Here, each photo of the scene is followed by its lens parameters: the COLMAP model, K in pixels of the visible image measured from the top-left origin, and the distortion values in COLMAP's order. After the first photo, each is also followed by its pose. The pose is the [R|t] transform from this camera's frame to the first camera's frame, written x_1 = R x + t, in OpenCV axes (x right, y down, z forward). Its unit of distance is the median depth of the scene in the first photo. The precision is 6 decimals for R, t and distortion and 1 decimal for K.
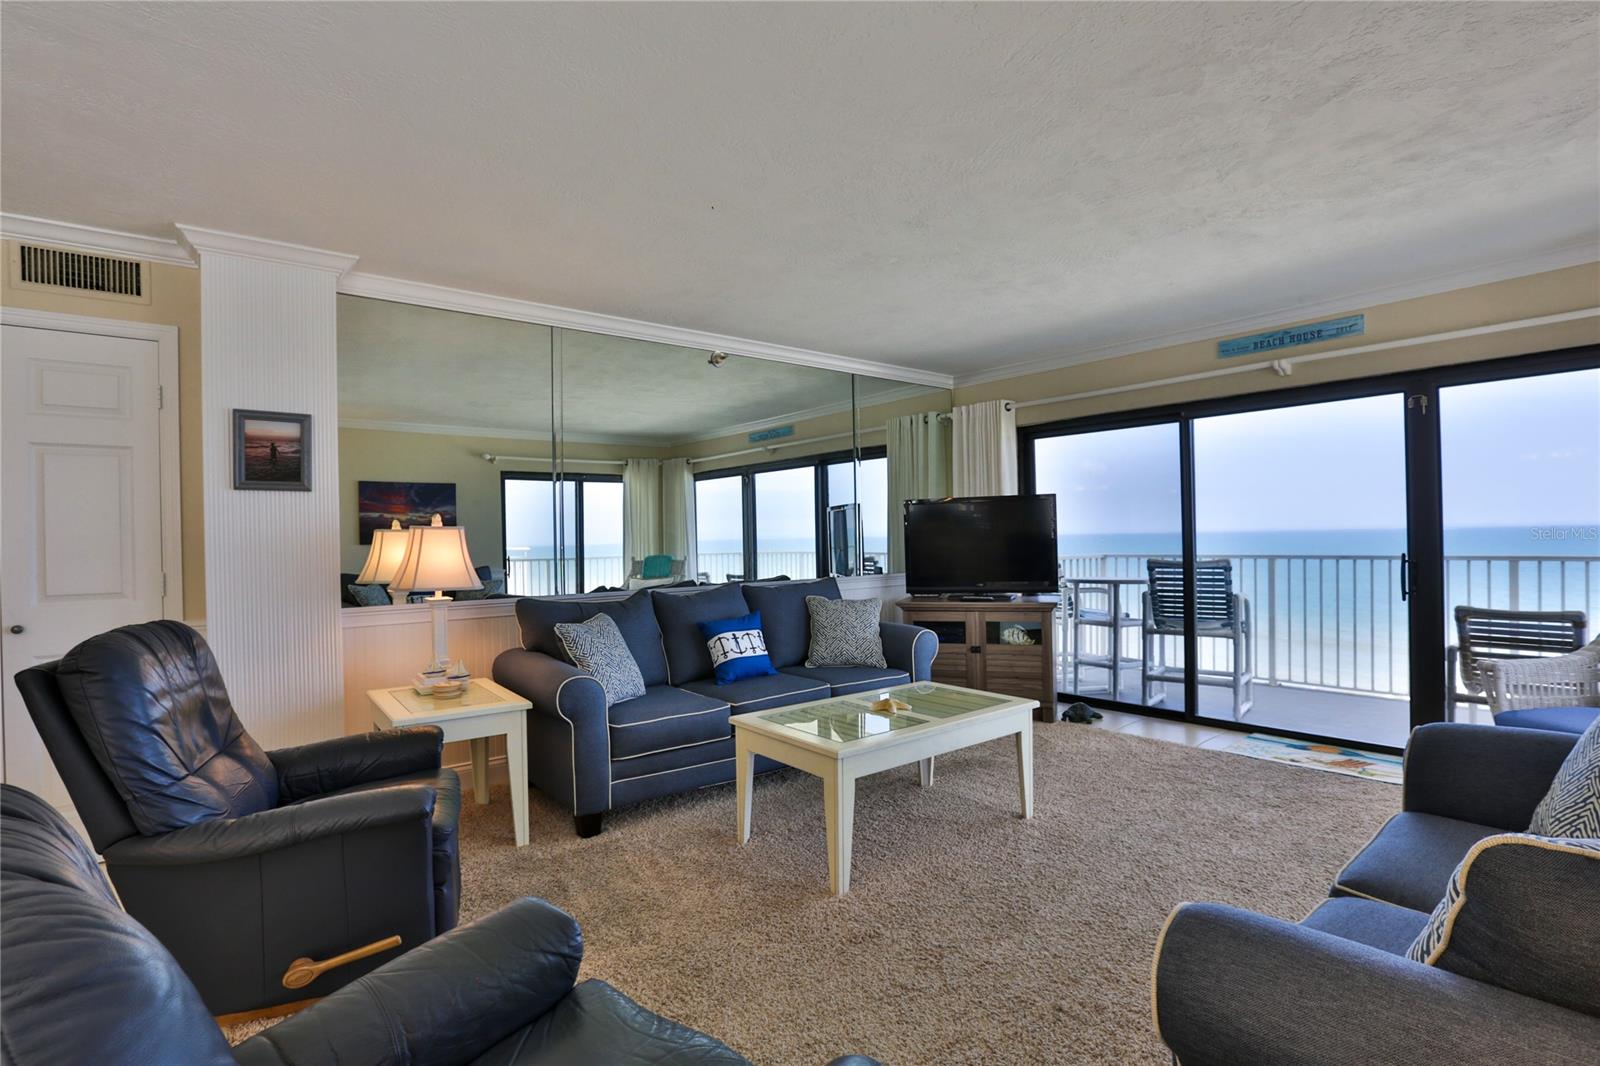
lens RADIAL K [[771.8, 0, 825.7], [0, 771.8, 548.5], [0, 0, 1]] dist [-0.058815, 0.016690]
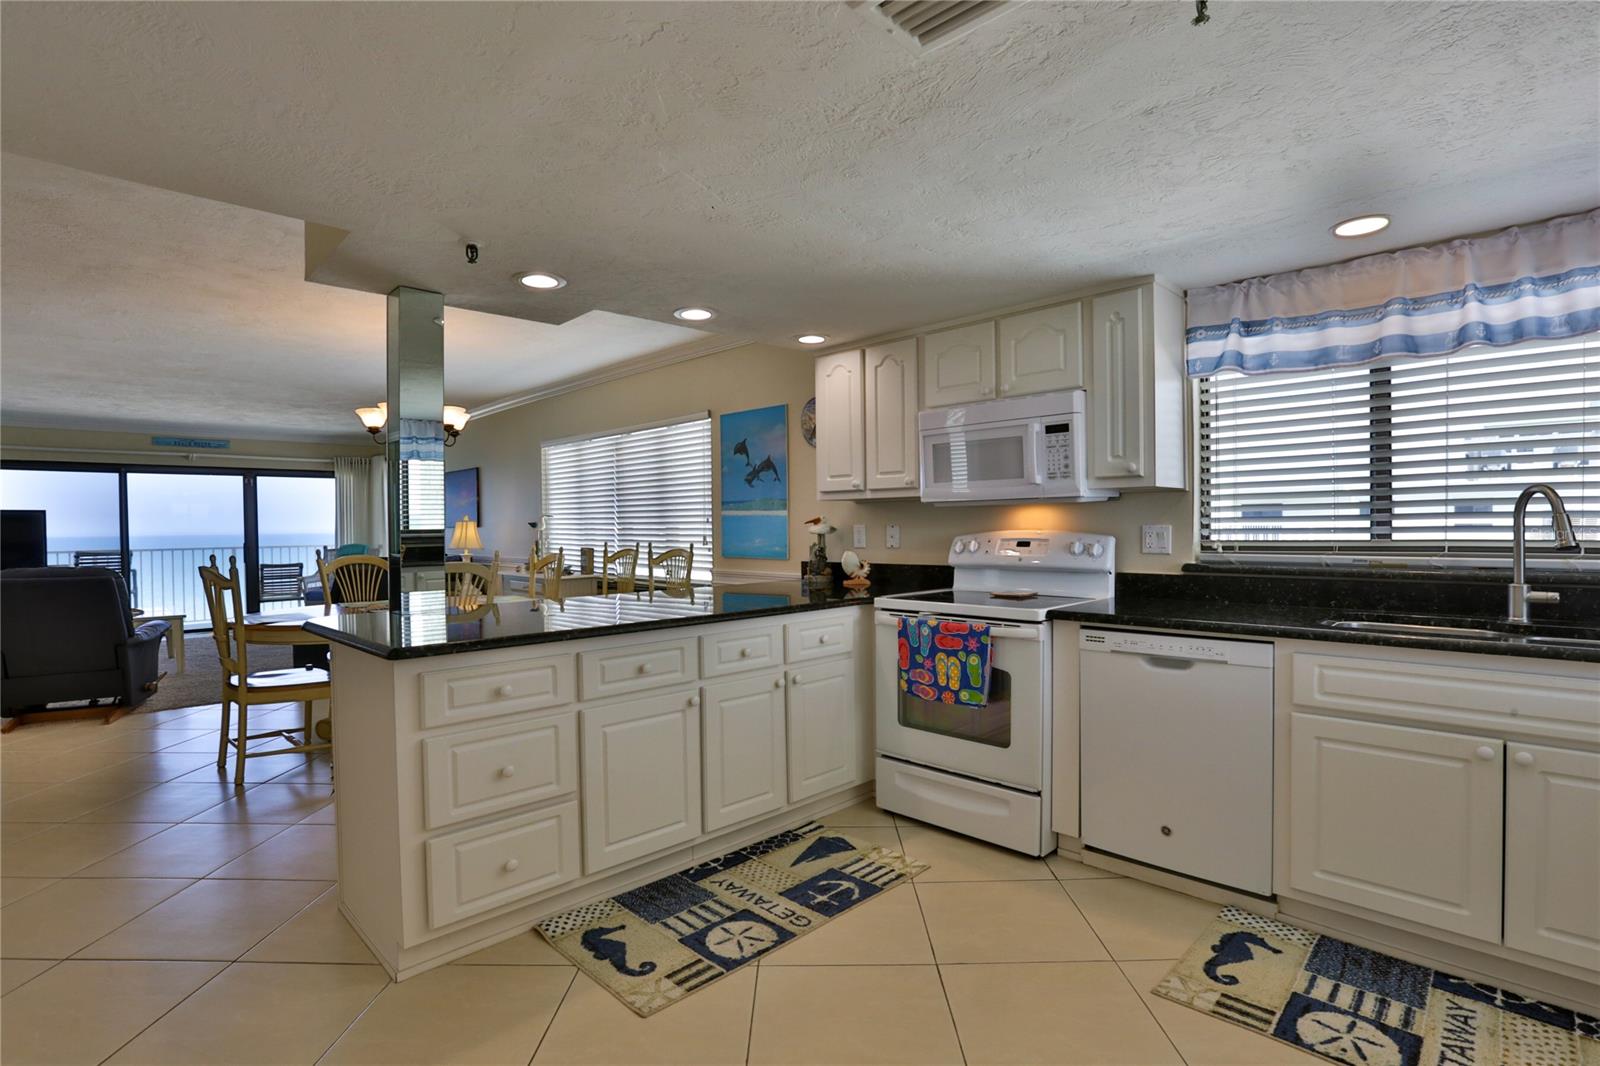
lens RADIAL K [[771.8, 0, 801.7], [0, 771.8, 534.8], [0, 0, 1]] dist [-0.058815, 0.016690]
pose [[-0.065454, 0.012364, 0.997779, -1.584406], [0.031819, 0.999441, -0.010297, 0.054821], [-0.997348, 0.031074, -0.065811, -0.560687]]
